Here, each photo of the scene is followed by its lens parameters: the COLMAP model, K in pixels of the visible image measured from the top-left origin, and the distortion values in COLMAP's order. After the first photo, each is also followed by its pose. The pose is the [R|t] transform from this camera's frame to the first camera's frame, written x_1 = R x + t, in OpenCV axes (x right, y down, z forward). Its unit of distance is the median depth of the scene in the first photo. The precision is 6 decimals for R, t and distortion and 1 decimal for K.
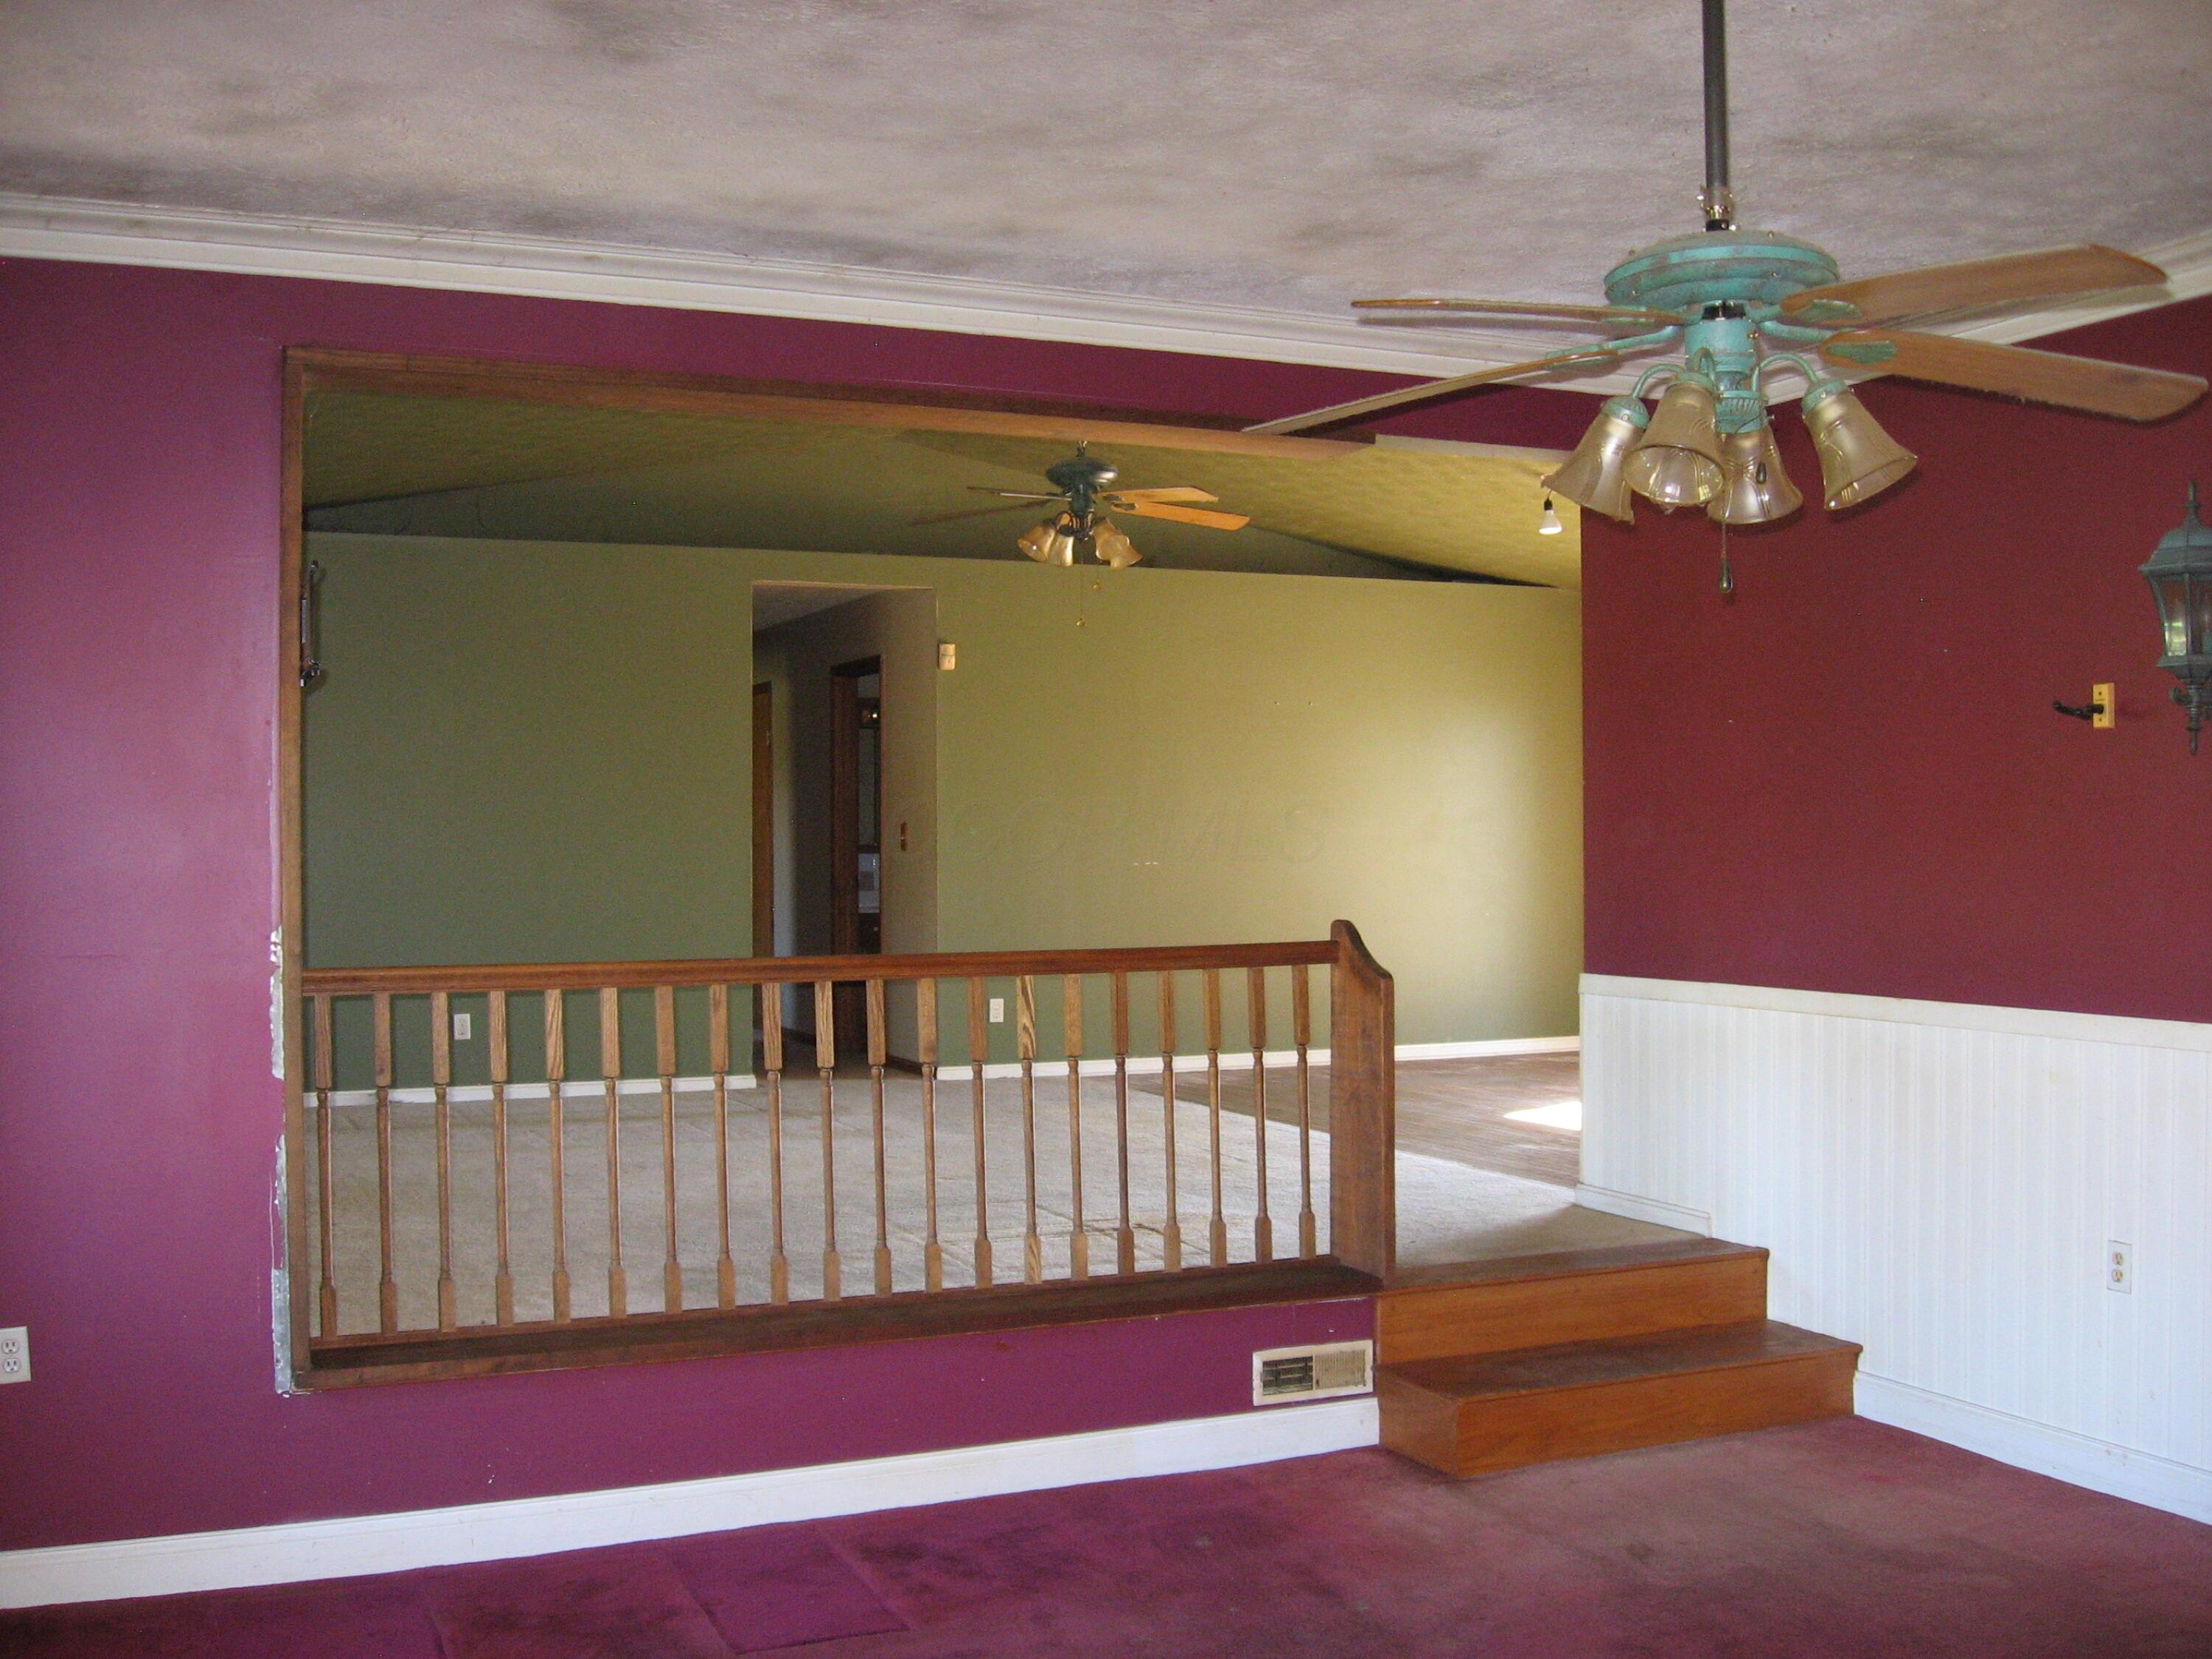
lens RADIAL K [[2273.0, 0, 1106.0], [0, 2273.0, 829.5], [0, 0, 1]] dist [-0.147696, 0.011722]
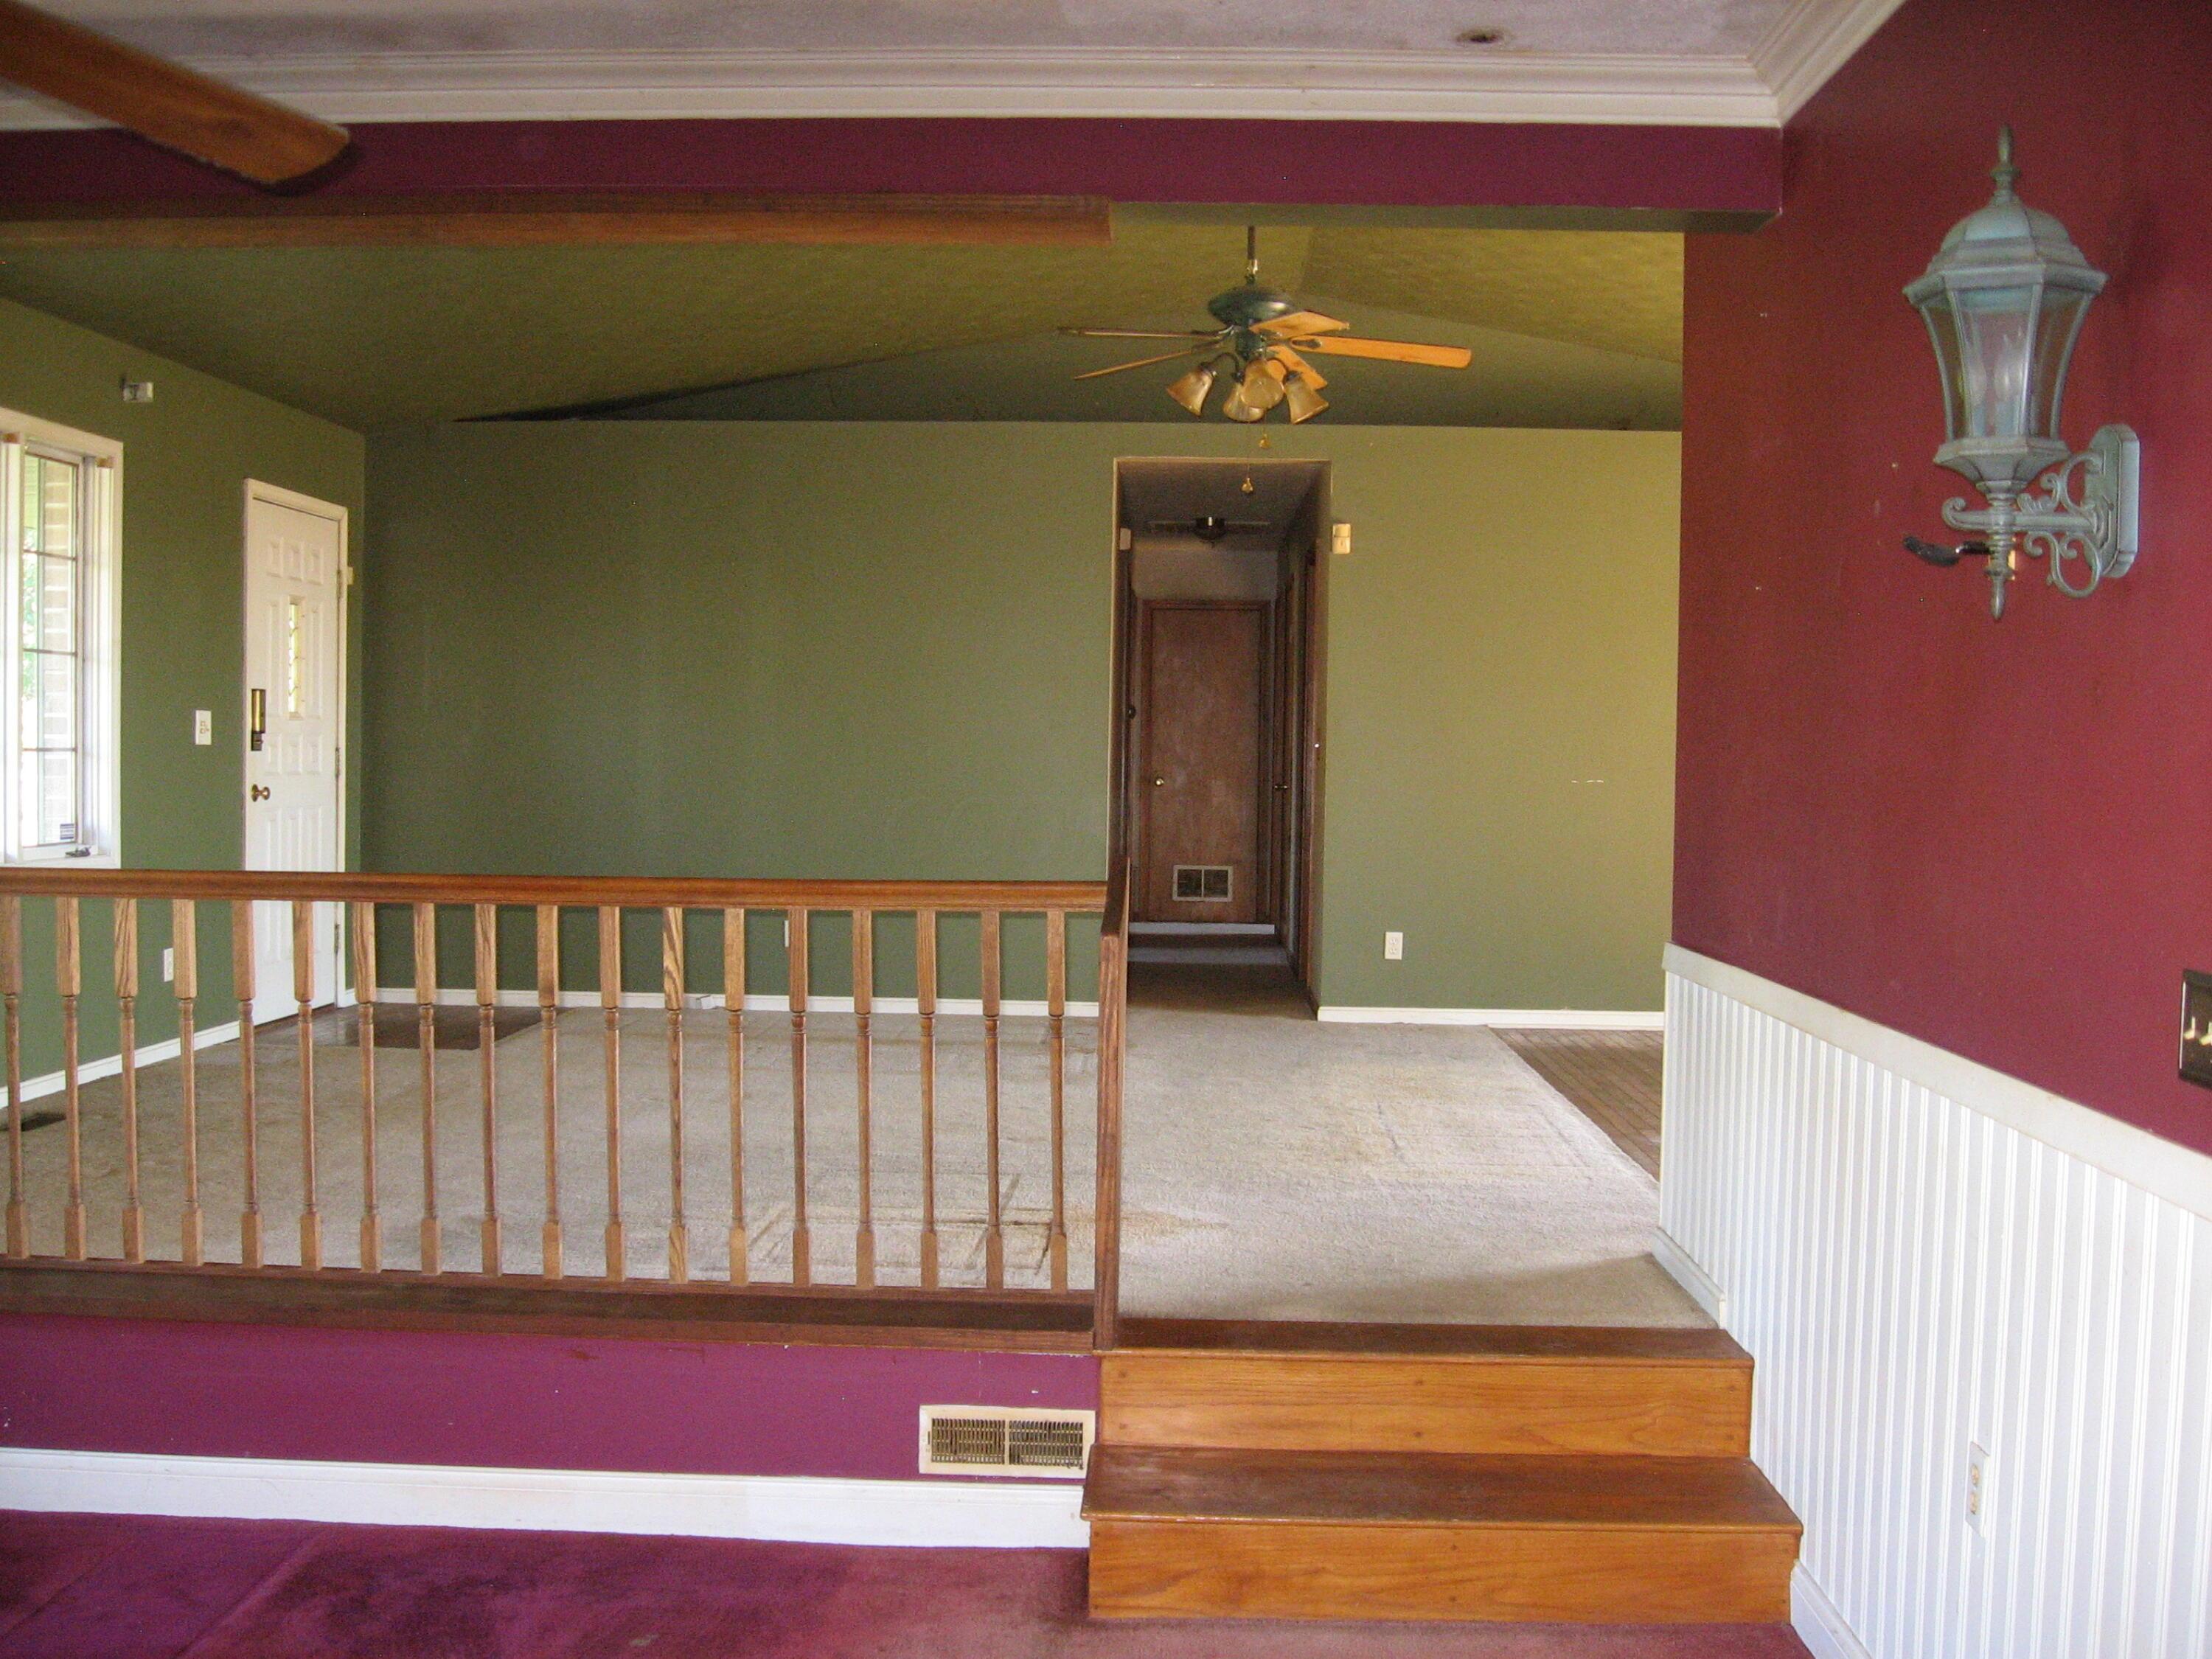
lens RADIAL K [[2310.6, 0, 1106.0], [0, 2310.6, 829.5], [0, 0, 1]] dist [-0.104074, -0.011723]
pose [[0.896145, 0.027438, -0.442912, 0.447953], [-0.010585, 0.999124, 0.040477, 0.000431], [0.443635, -0.031585, 0.895651, 0.310876]]
